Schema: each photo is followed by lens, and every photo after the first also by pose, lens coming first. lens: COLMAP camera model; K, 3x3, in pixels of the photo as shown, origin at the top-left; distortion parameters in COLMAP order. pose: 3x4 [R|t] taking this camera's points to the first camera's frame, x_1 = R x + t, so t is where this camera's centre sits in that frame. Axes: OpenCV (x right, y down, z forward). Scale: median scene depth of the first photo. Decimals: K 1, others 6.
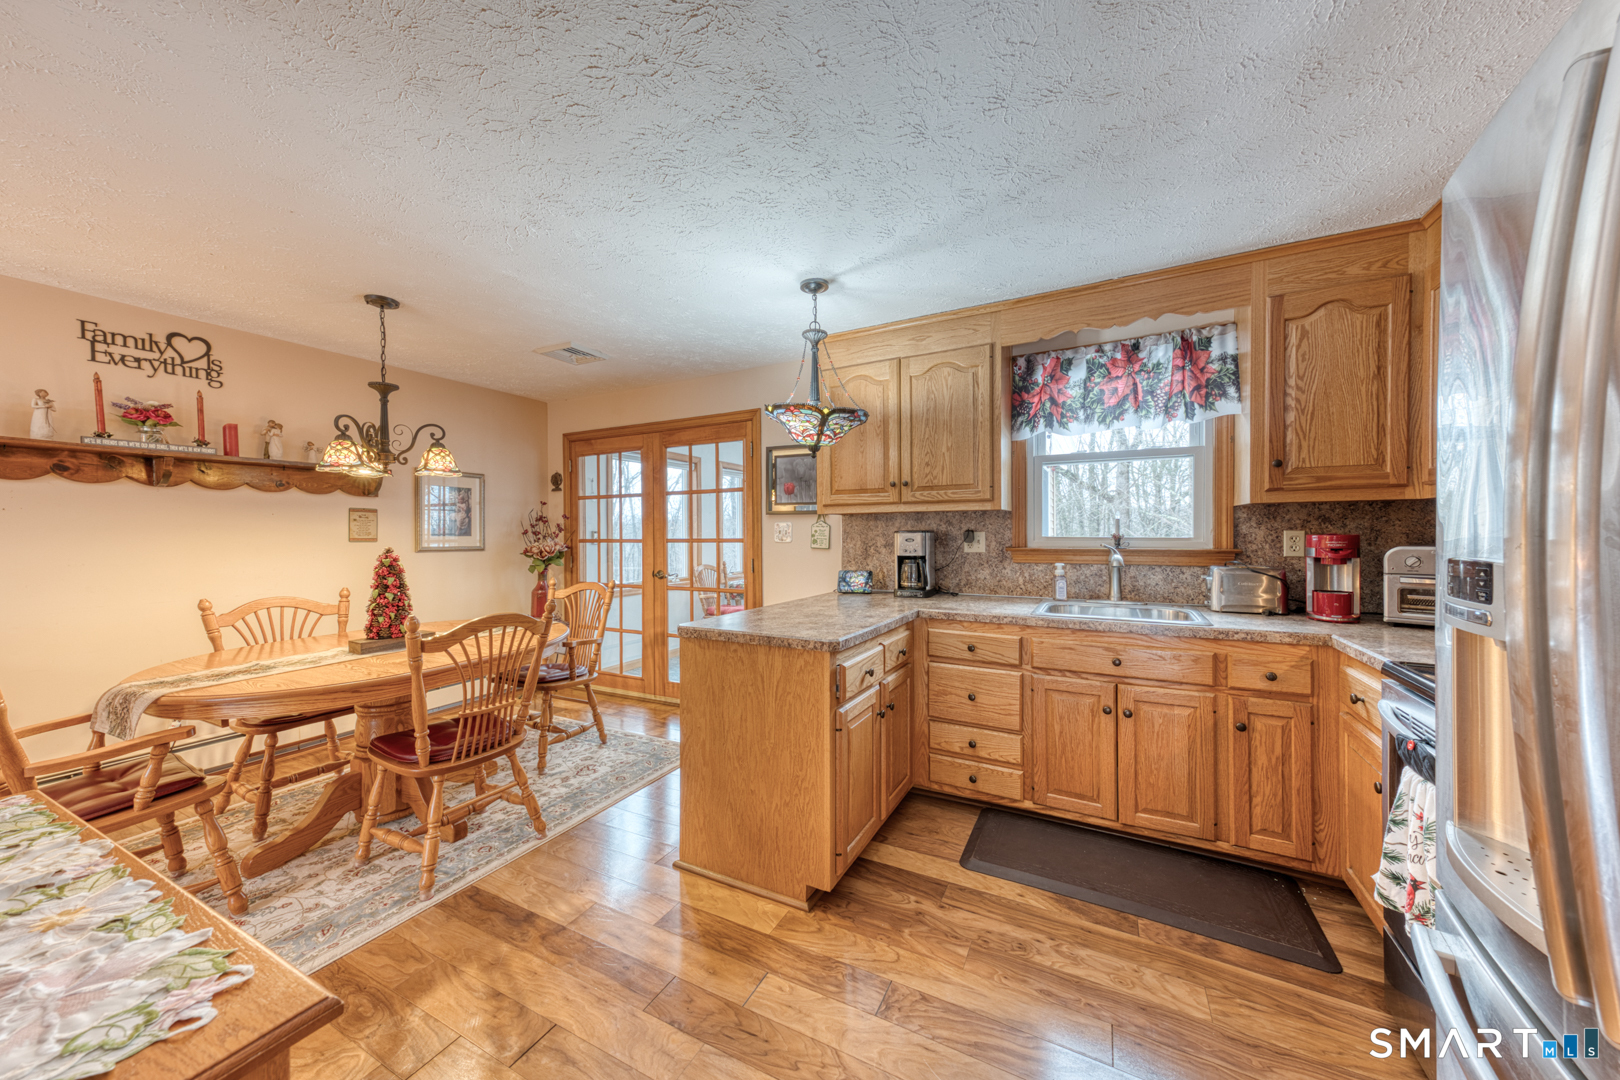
lens RADIAL K [[557.0, 0, 802.1], [0, 557.0, 539.4], [0, 0, 1]] dist [0.007440, -0.000032]
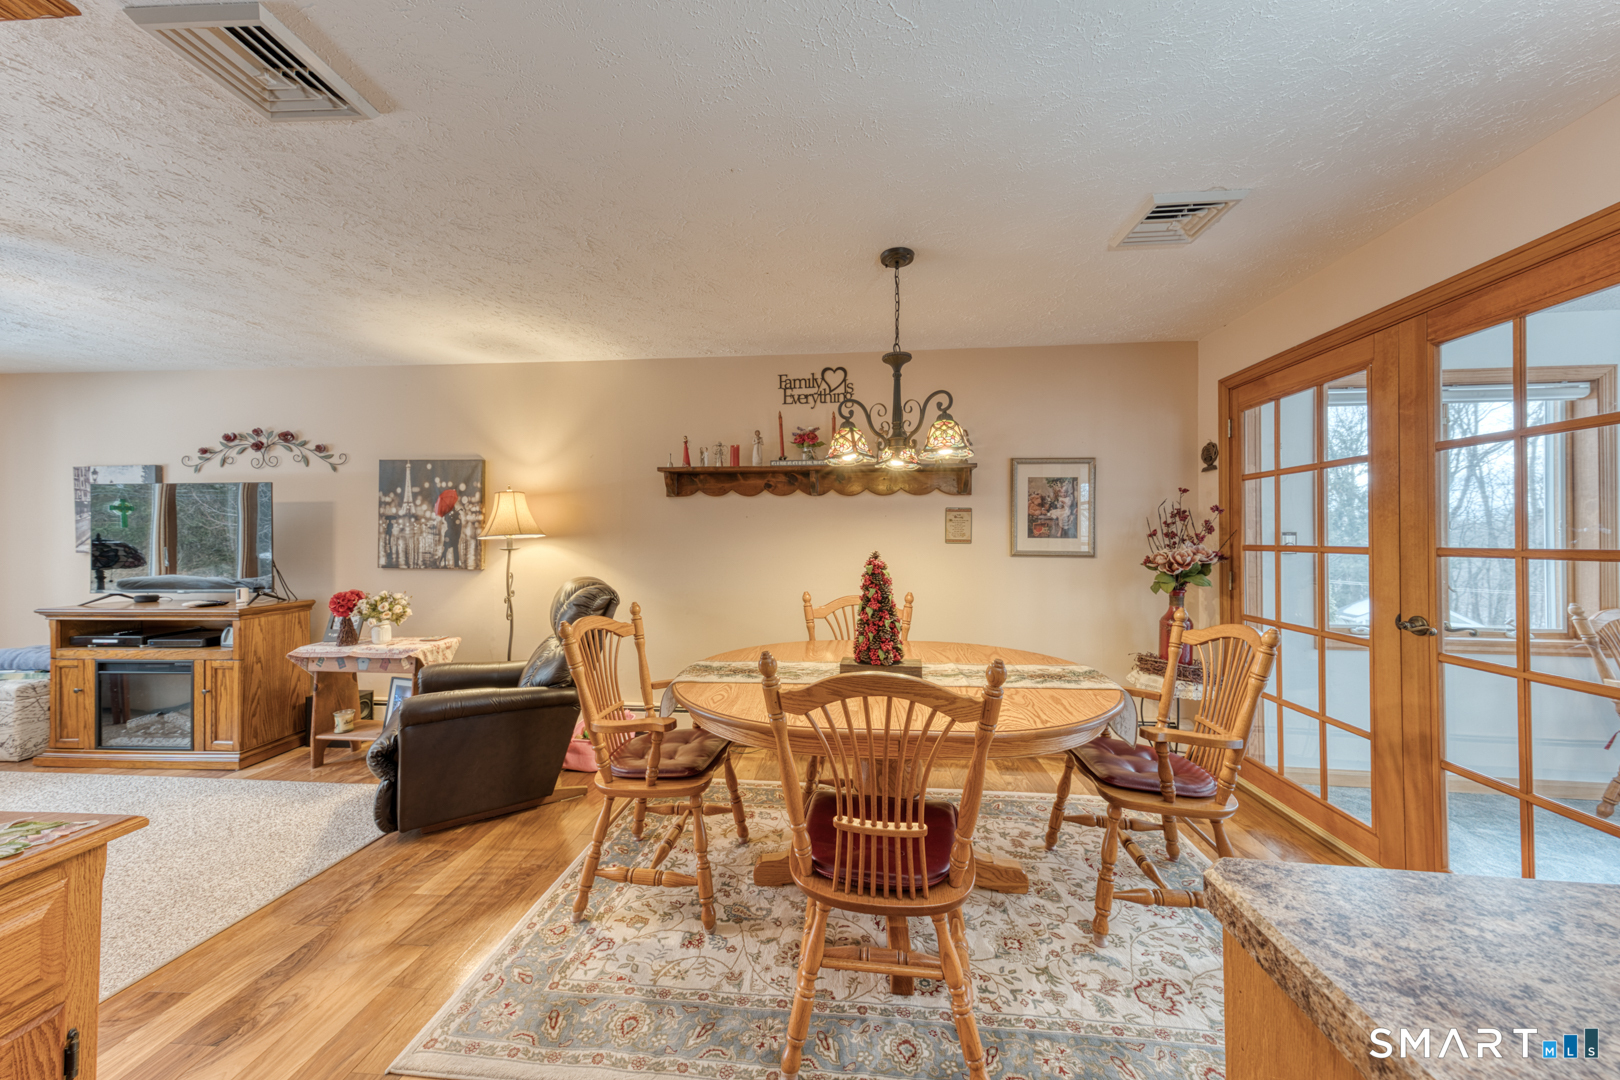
lens RADIAL K [[557.0, 0, 800.8], [0, 557.0, 535.5], [0, 0, 1]] dist [0.007440, -0.000032]
pose [[0.383212, 0.003761, -0.923653, -0.024414], [-0.013977, 0.999901, -0.001728, -0.003648], [0.923555, 0.013572, 0.383227, 0.418238]]
